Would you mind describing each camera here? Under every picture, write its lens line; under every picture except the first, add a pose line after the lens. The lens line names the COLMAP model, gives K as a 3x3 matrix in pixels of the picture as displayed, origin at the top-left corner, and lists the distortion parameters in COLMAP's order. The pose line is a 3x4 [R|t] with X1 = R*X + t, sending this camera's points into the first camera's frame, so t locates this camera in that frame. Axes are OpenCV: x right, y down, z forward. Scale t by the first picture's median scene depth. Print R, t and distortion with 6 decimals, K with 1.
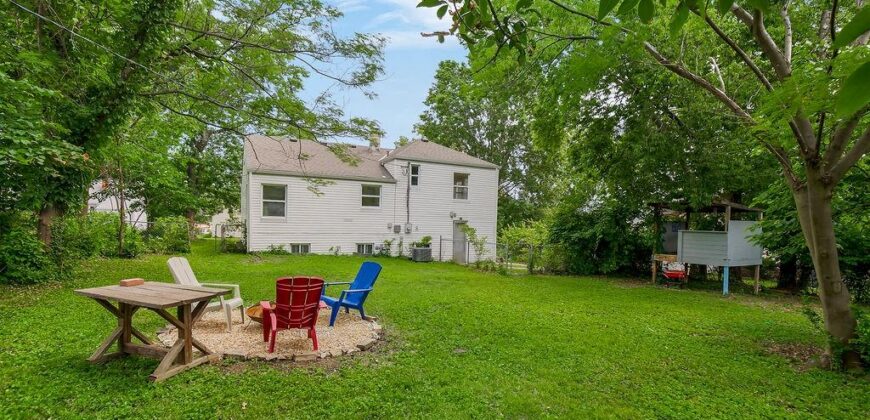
lens RADIAL K [[396.4, 0, 435.0], [0, 396.4, 210.0], [0, 0, 1]] dist [-0.002461, -0.000397]
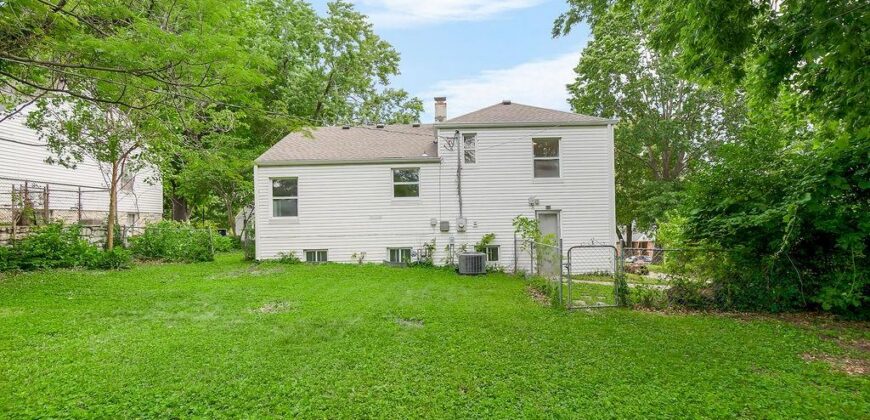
lens RADIAL K [[396.4, 0, 435.0], [0, 396.4, 210.0], [0, 0, 1]] dist [-0.002461, -0.000397]
pose [[0.890961, -0.058646, -0.450277, 0.214056], [0.056546, 0.998235, -0.018128, 0.030909], [0.450546, -0.009310, 0.892705, 0.368411]]
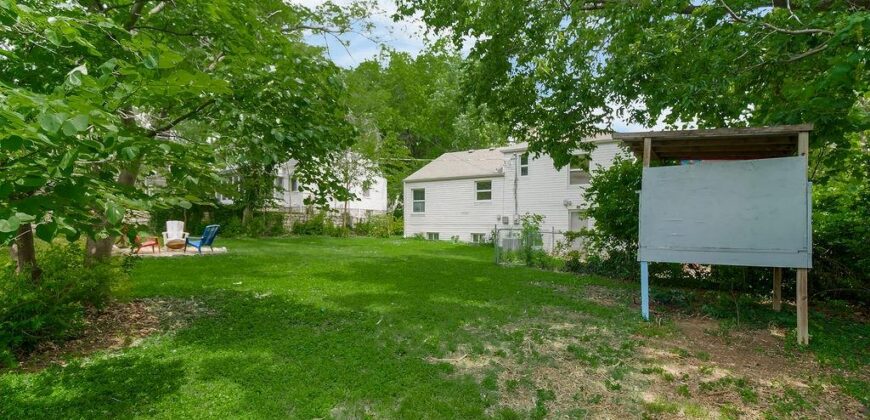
lens RADIAL K [[396.4, 0, 435.0], [0, 396.4, 210.0], [0, 0, 1]] dist [-0.002461, -0.000397]
pose [[0.500213, -0.044553, -0.864756, 0.726616], [0.041432, 0.998763, -0.027491, 0.043479], [0.864911, -0.022078, 0.501440, 0.326054]]
